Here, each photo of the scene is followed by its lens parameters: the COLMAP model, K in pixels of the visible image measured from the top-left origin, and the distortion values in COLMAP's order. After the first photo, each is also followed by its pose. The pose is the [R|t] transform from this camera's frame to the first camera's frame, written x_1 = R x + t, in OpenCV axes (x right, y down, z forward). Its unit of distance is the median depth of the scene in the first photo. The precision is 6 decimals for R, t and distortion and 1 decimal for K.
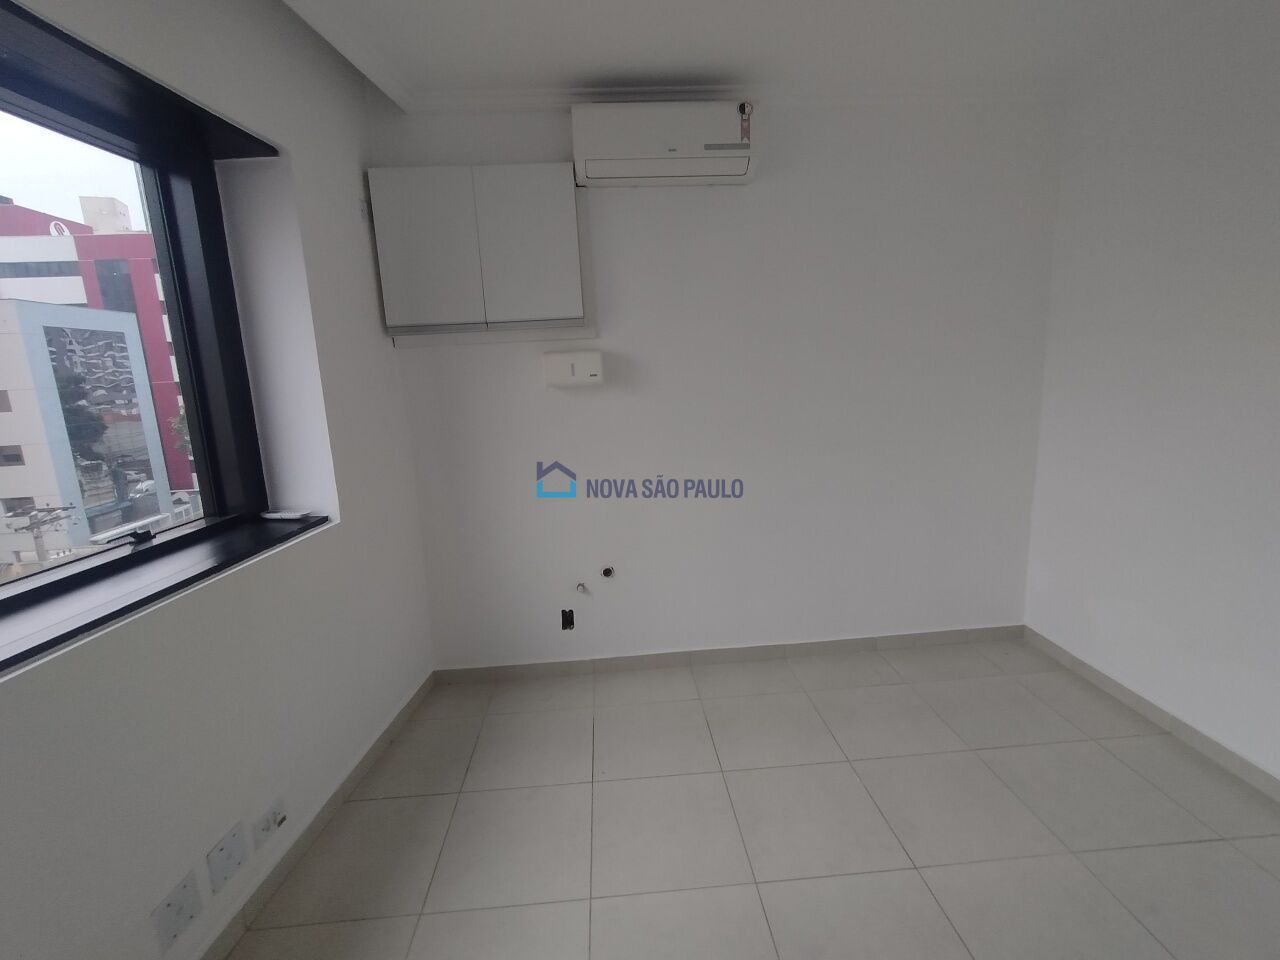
lens RADIAL K [[578.2, 0, 647.9], [0, 578.2, 478.4], [0, 0, 1]] dist [0.000335, -0.000803]
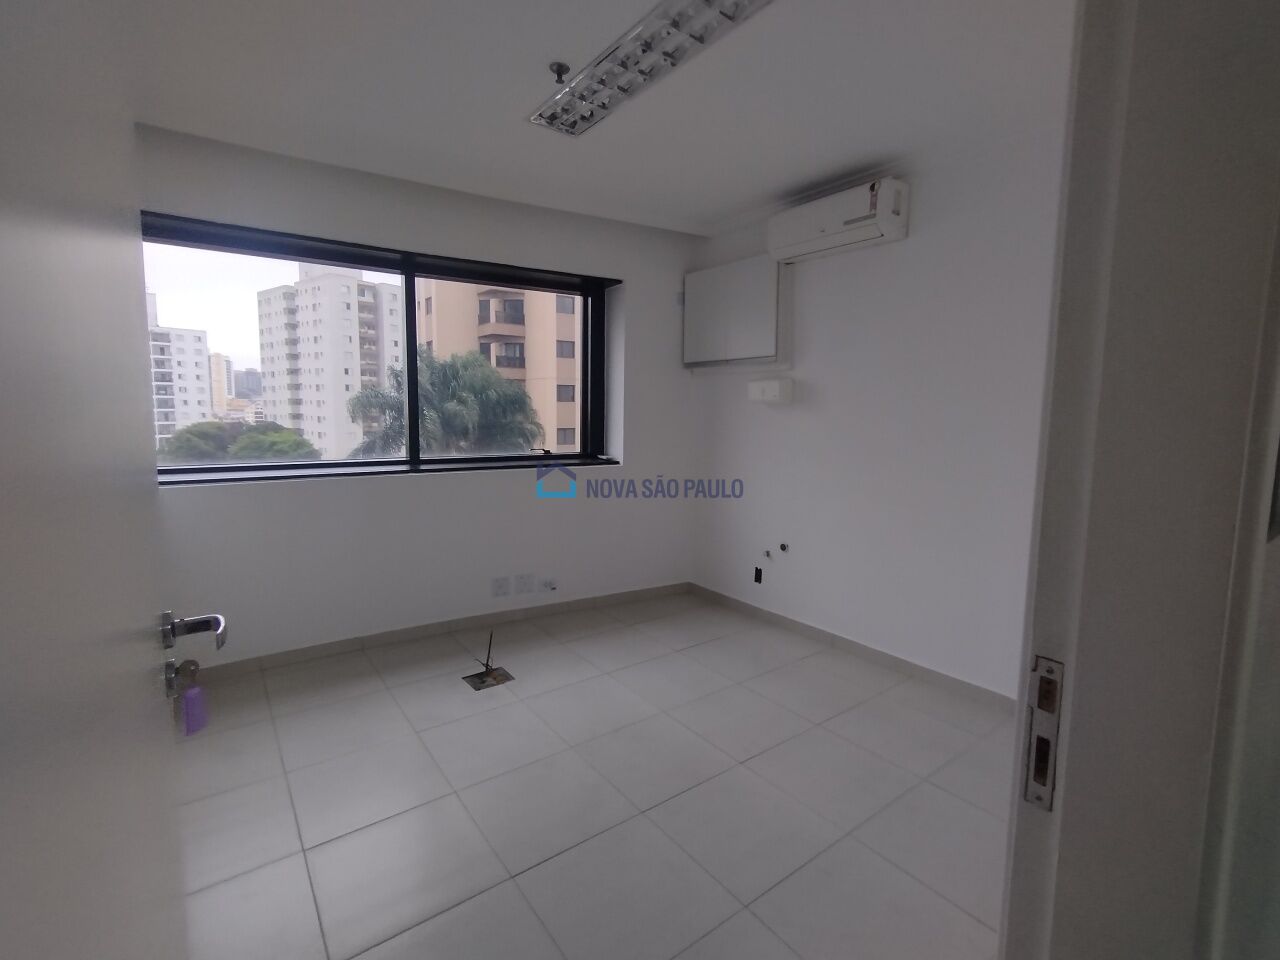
lens RADIAL K [[578.2, 0, 647.9], [0, 578.2, 478.4], [0, 0, 1]] dist [0.000335, -0.000803]
pose [[0.550237, 0.154252, -0.820637, 0.925267], [-0.195597, 0.979256, 0.052920, 0.000713], [0.811776, 0.131396, 0.568994, -0.013798]]
